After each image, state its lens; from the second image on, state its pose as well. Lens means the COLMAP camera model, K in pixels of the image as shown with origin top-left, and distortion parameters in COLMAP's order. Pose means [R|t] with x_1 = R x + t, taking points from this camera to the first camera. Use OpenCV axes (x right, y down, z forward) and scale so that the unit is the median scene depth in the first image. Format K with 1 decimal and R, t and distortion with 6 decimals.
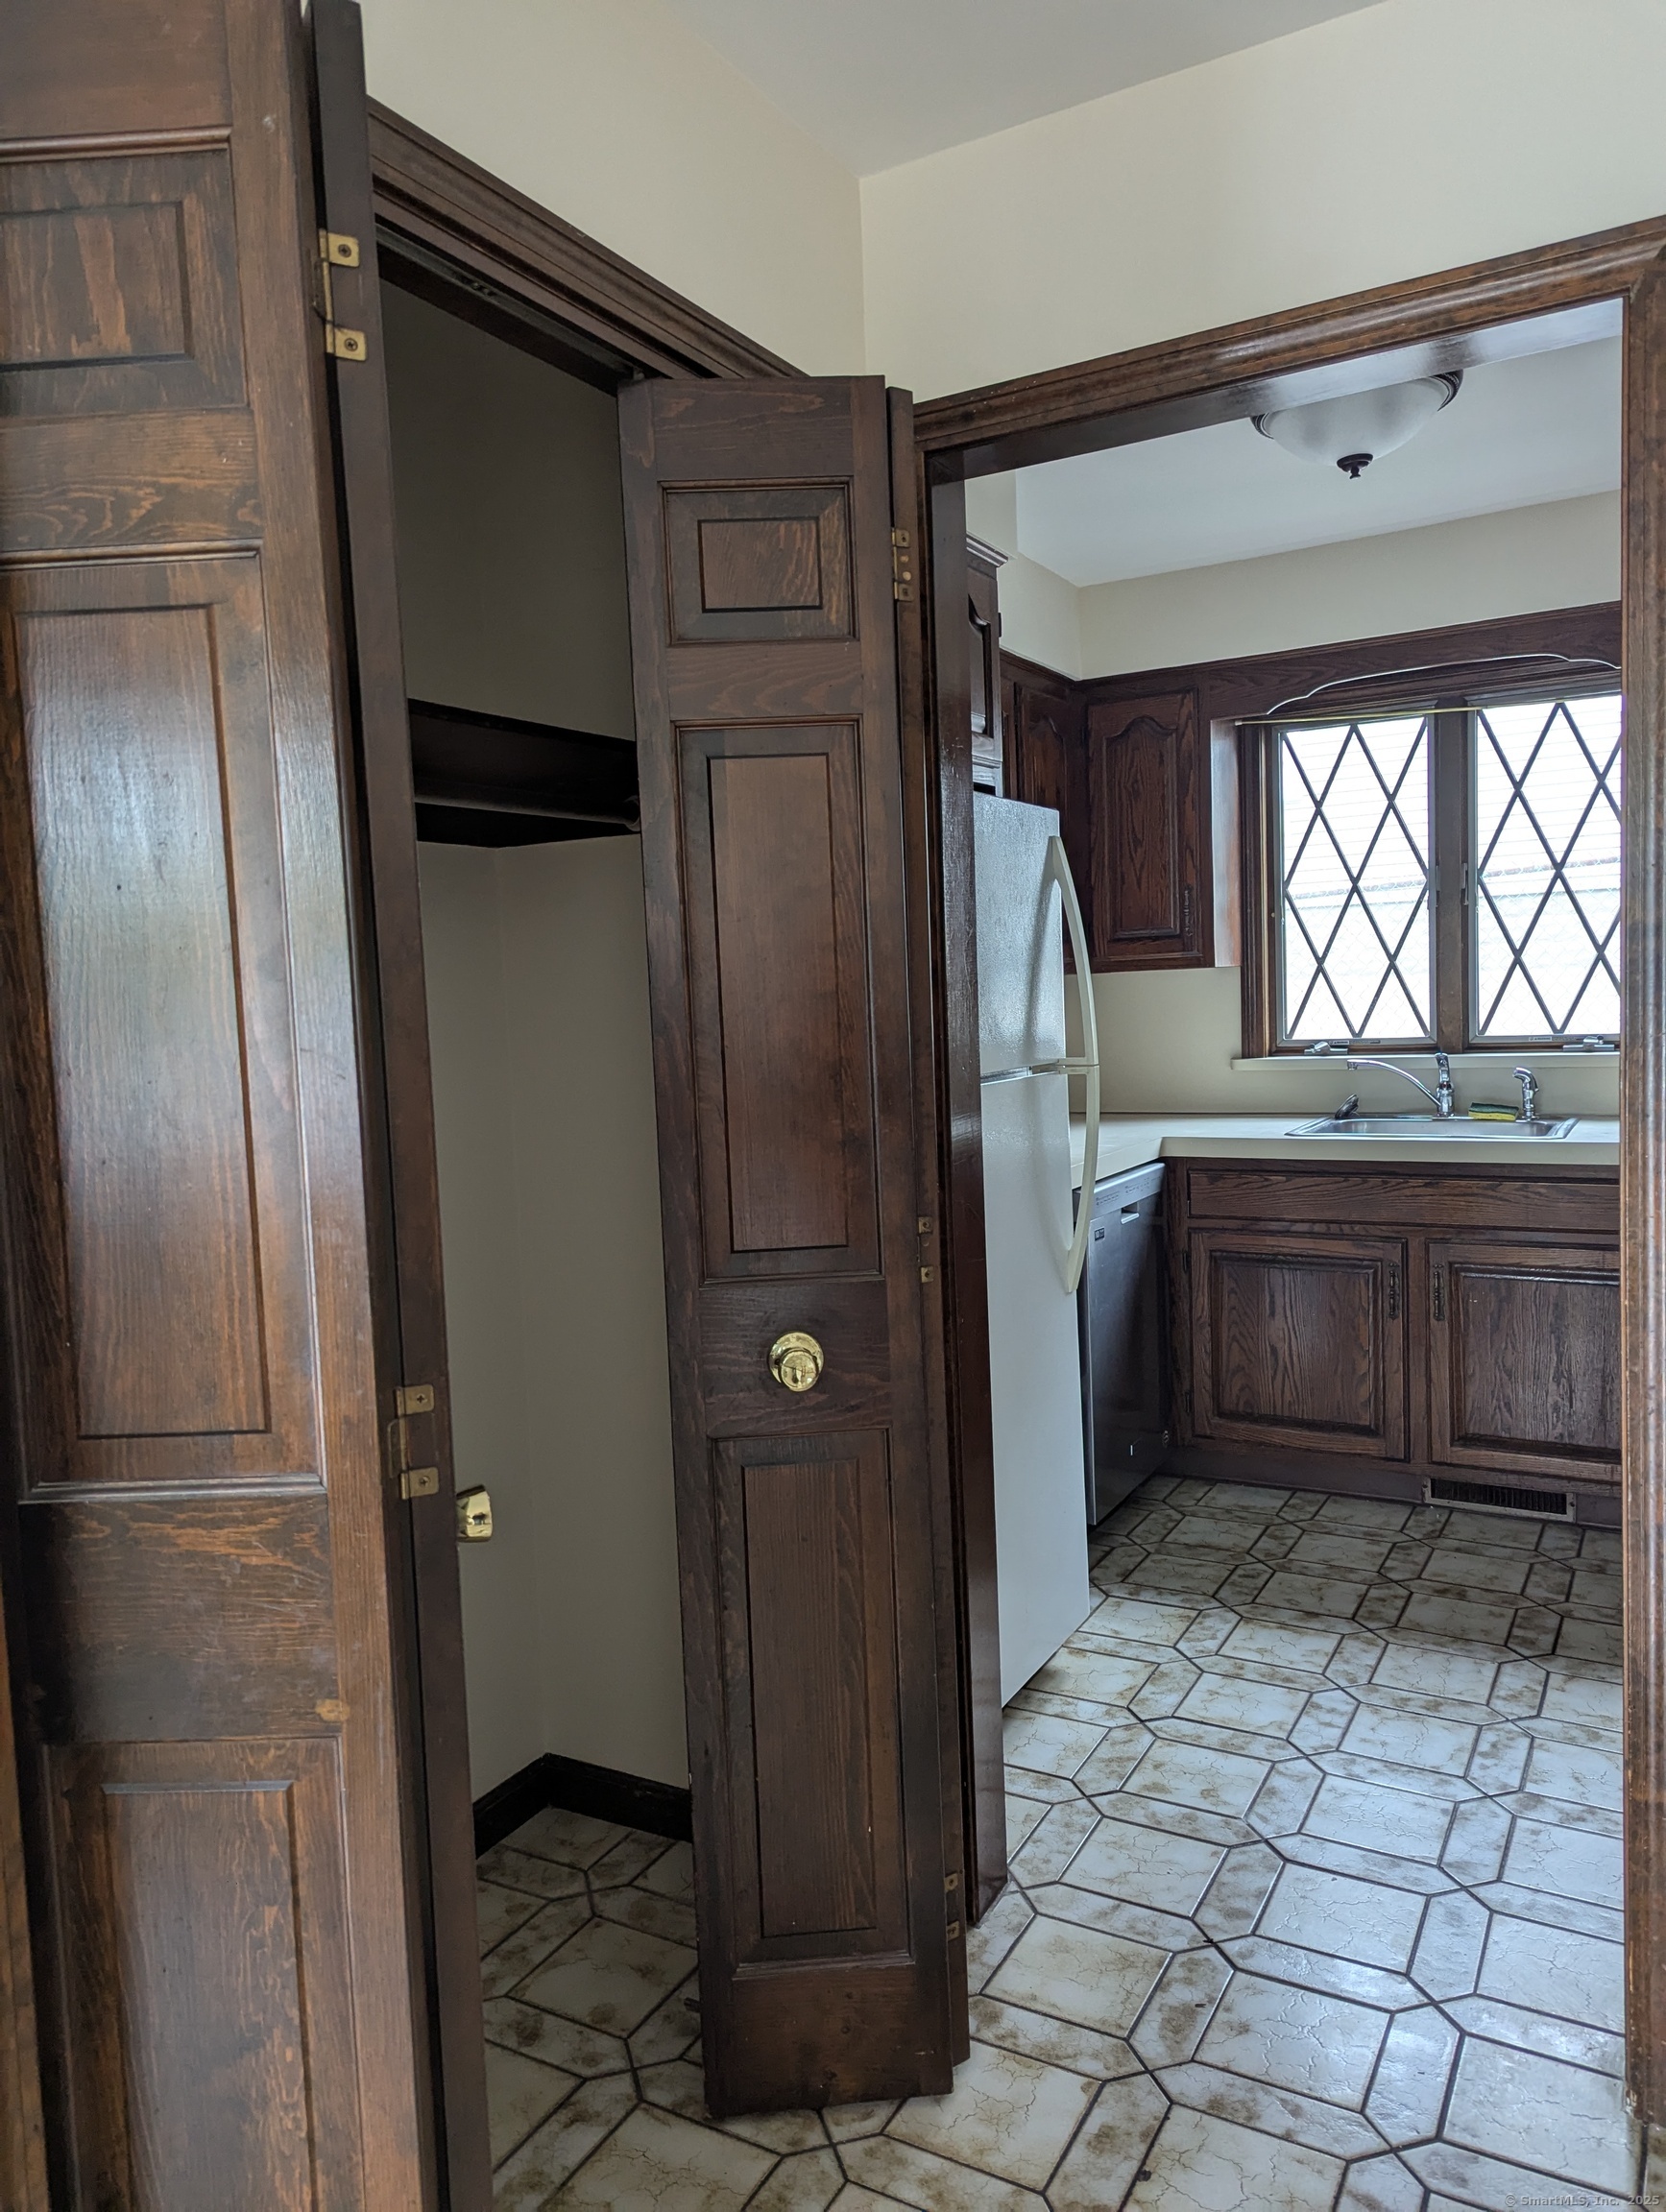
lens RADIAL K [[1571.6, 0, 790.0], [0, 1571.6, 1107.0], [0, 0, 1]] dist [0.007672, -0.000813]
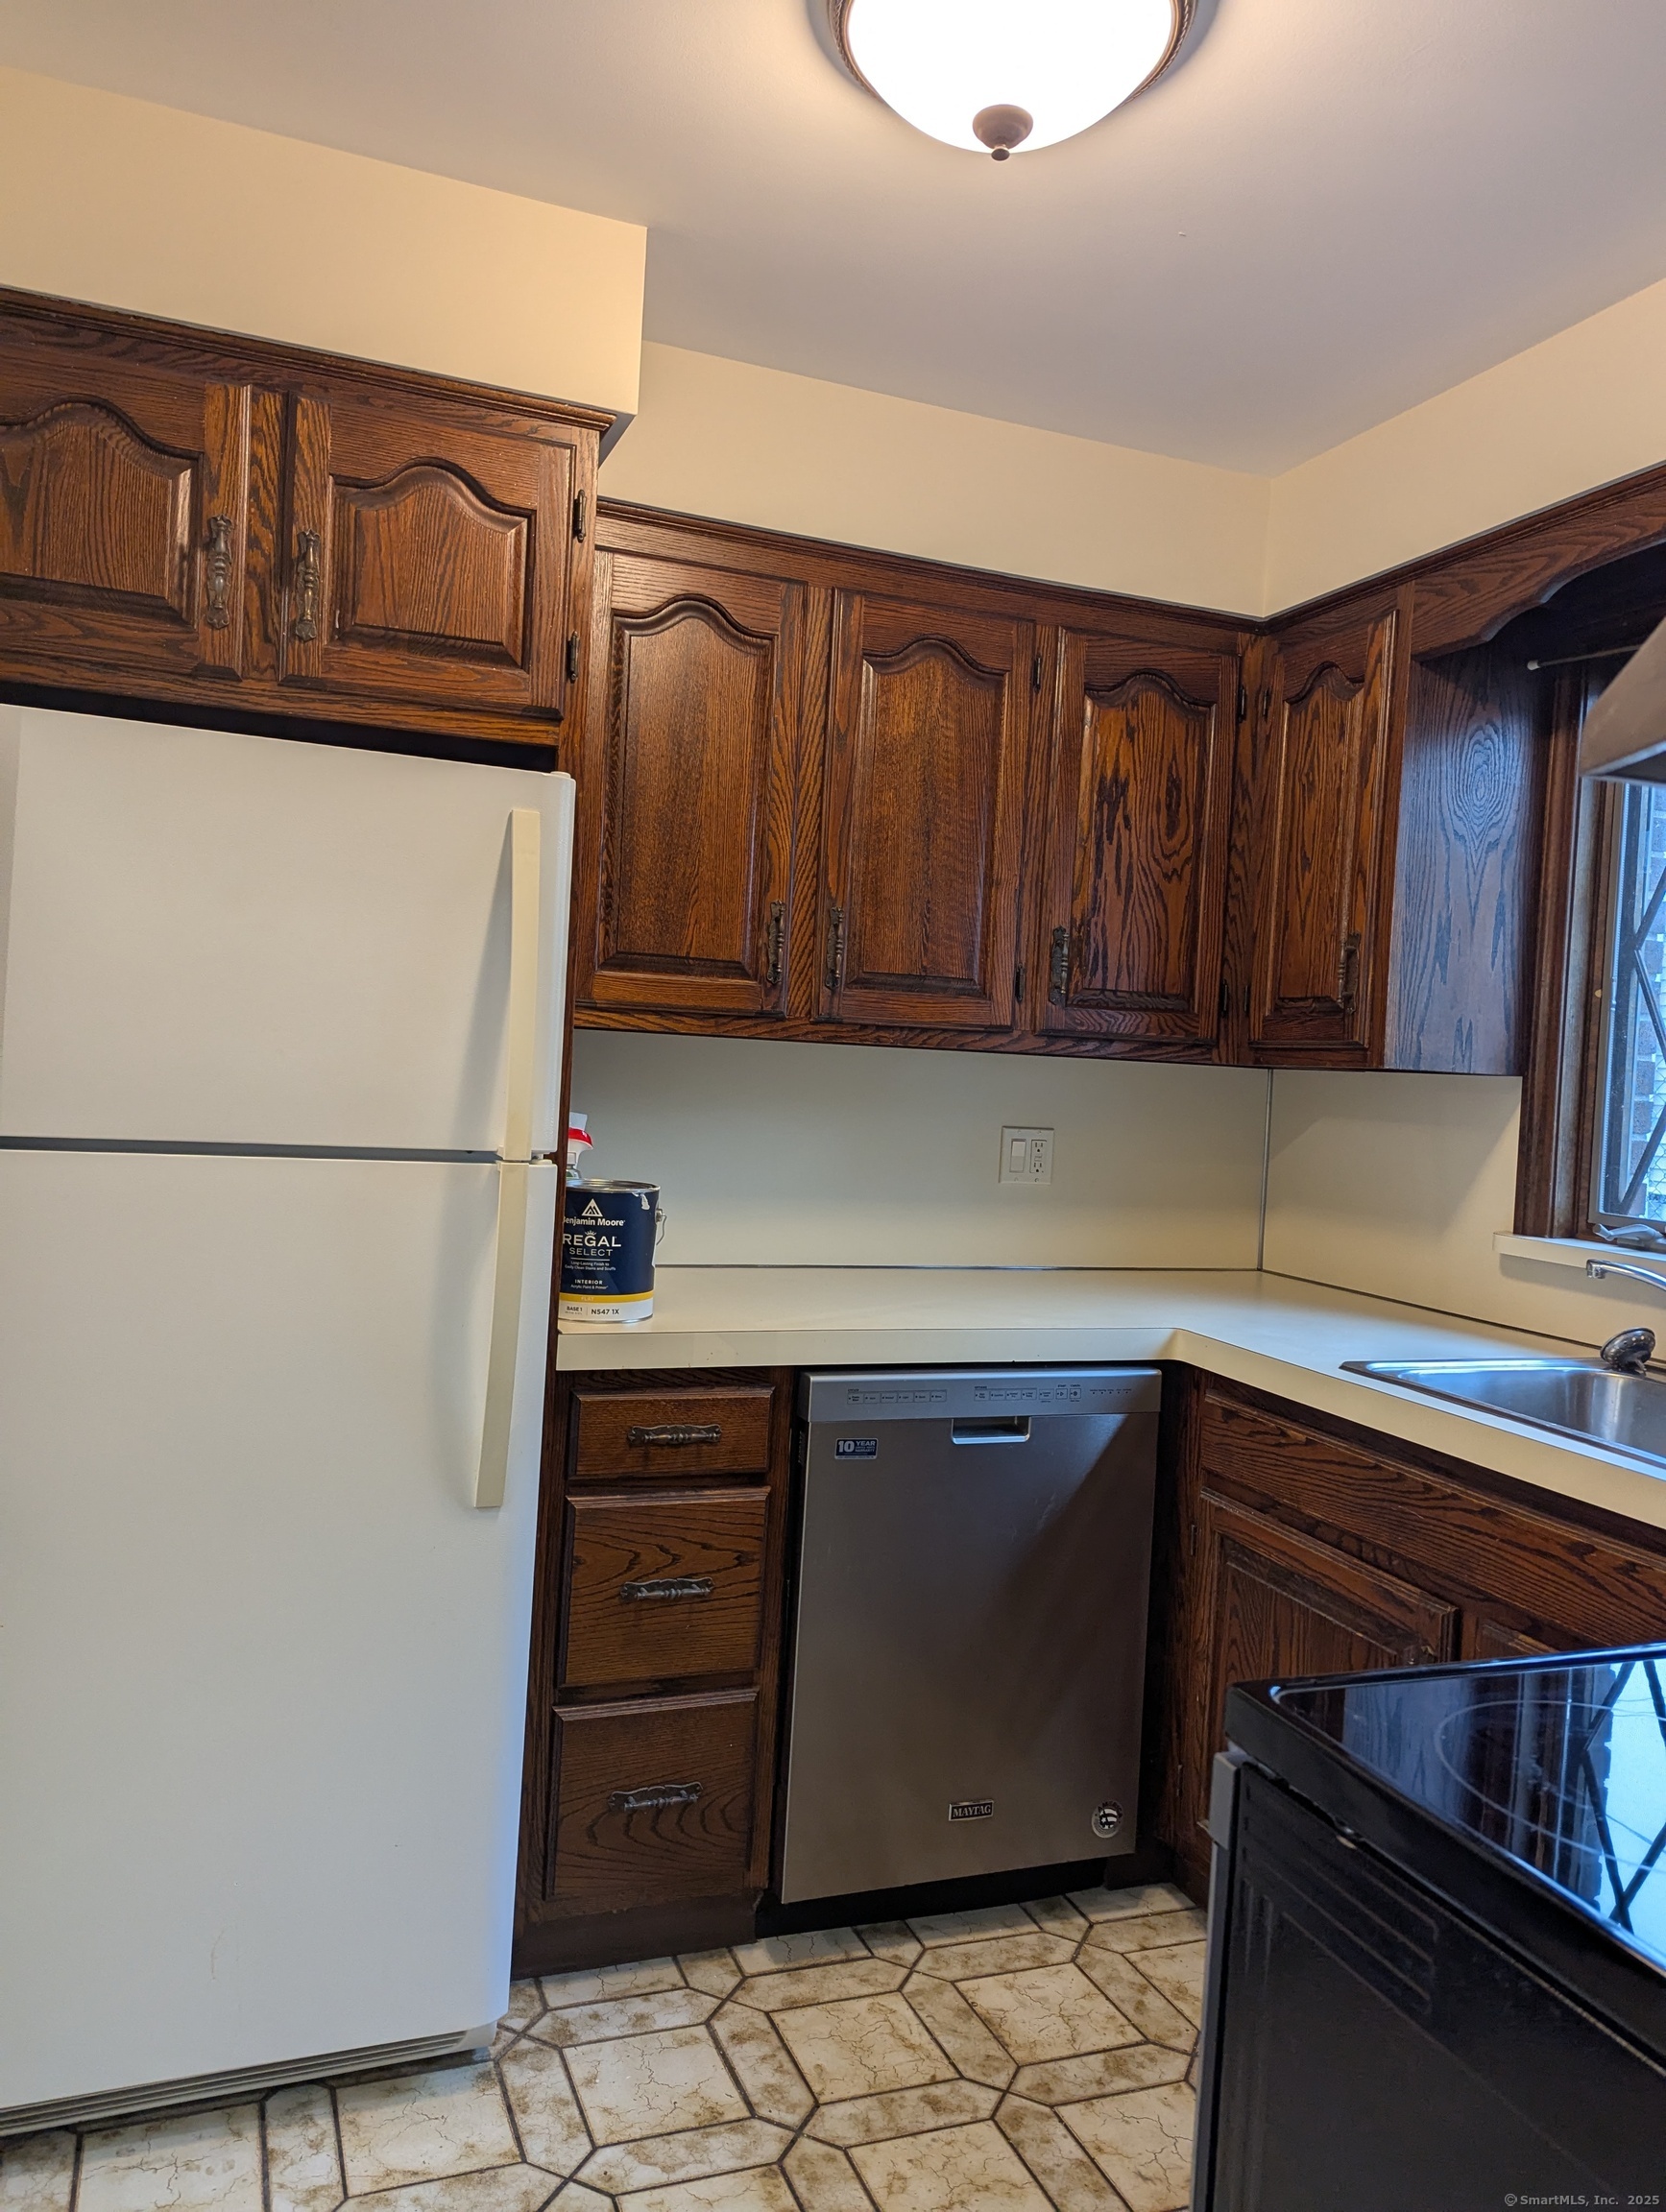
lens RADIAL K [[1571.6, 0, 829.1], [0, 1571.6, 1086.7], [0, 0, 1]] dist [0.007672, -0.000813]
pose [[0.776989, 0.094136, -0.622436, 0.519168], [-0.138378, 0.990112, -0.022996, -0.042613], [0.614117, 0.103999, 0.782333, 0.438813]]
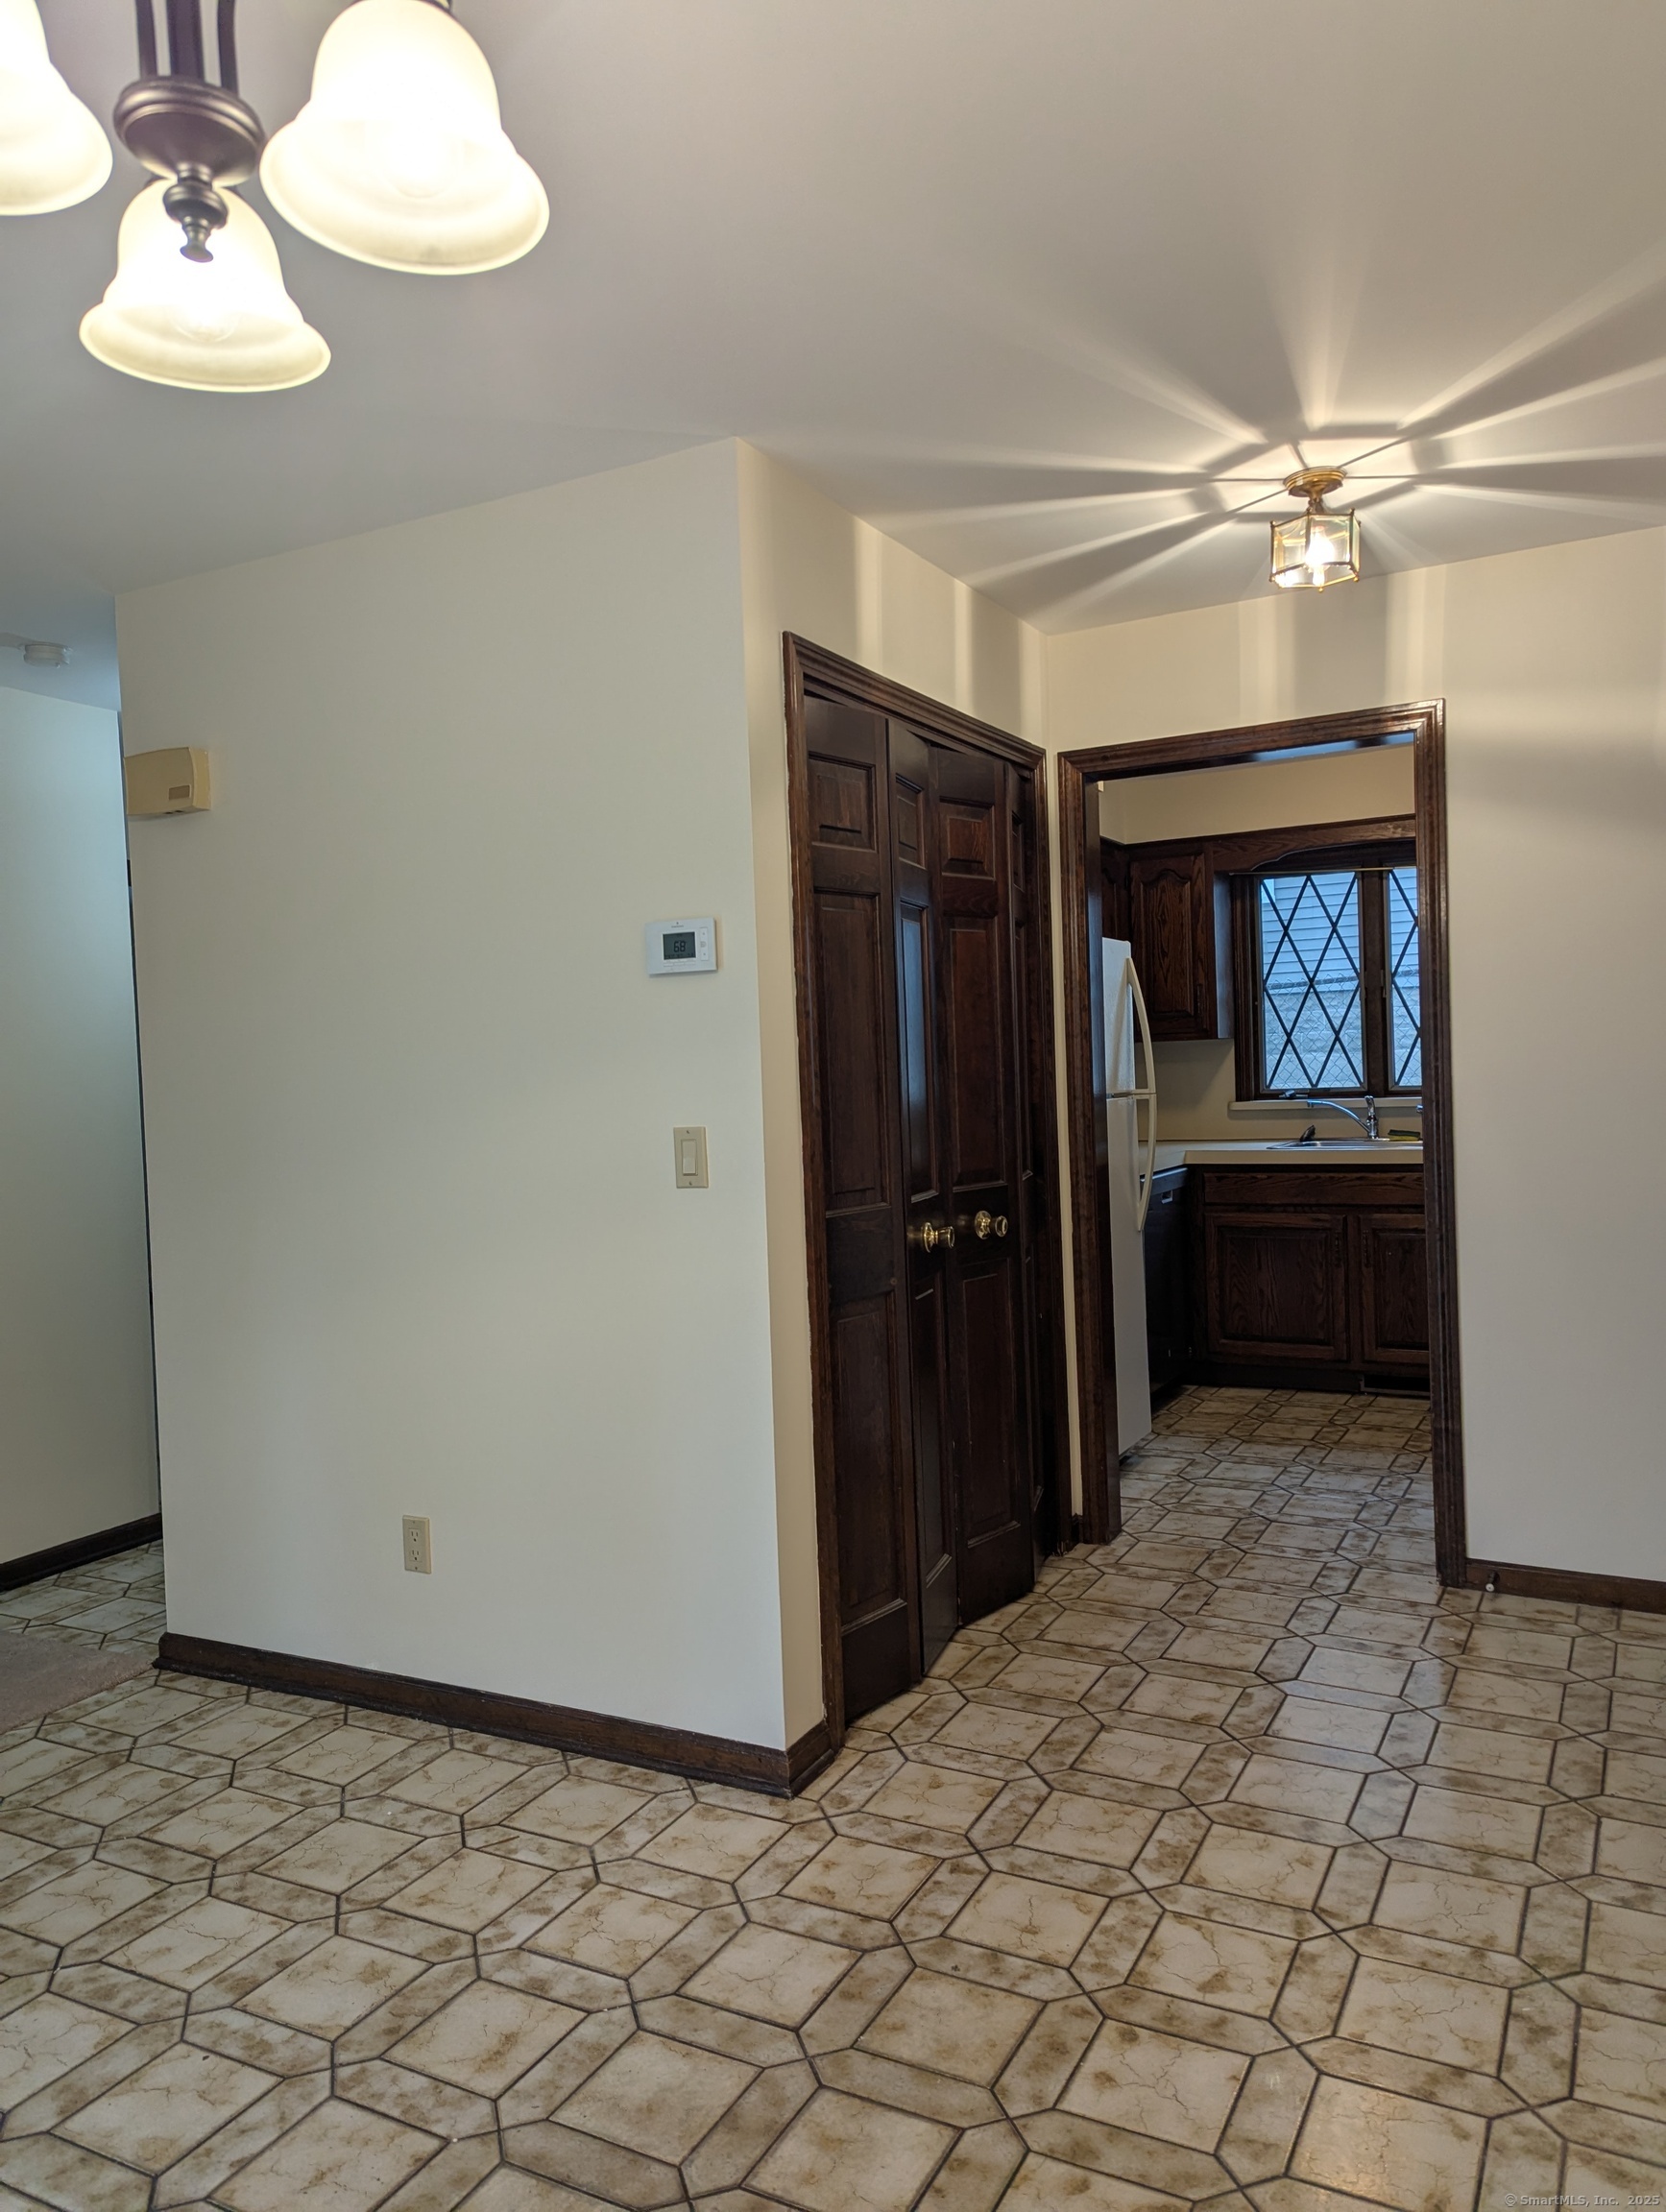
lens RADIAL K [[1571.6, 0, 830.2], [0, 1571.6, 1114.9], [0, 0, 1]] dist [0.007672, -0.000813]
pose [[0.999385, 0.001142, 0.035044, -0.159615], [0.000458, 0.998958, -0.045639, 0.054883], [-0.035059, 0.045627, 0.998343, -0.503744]]
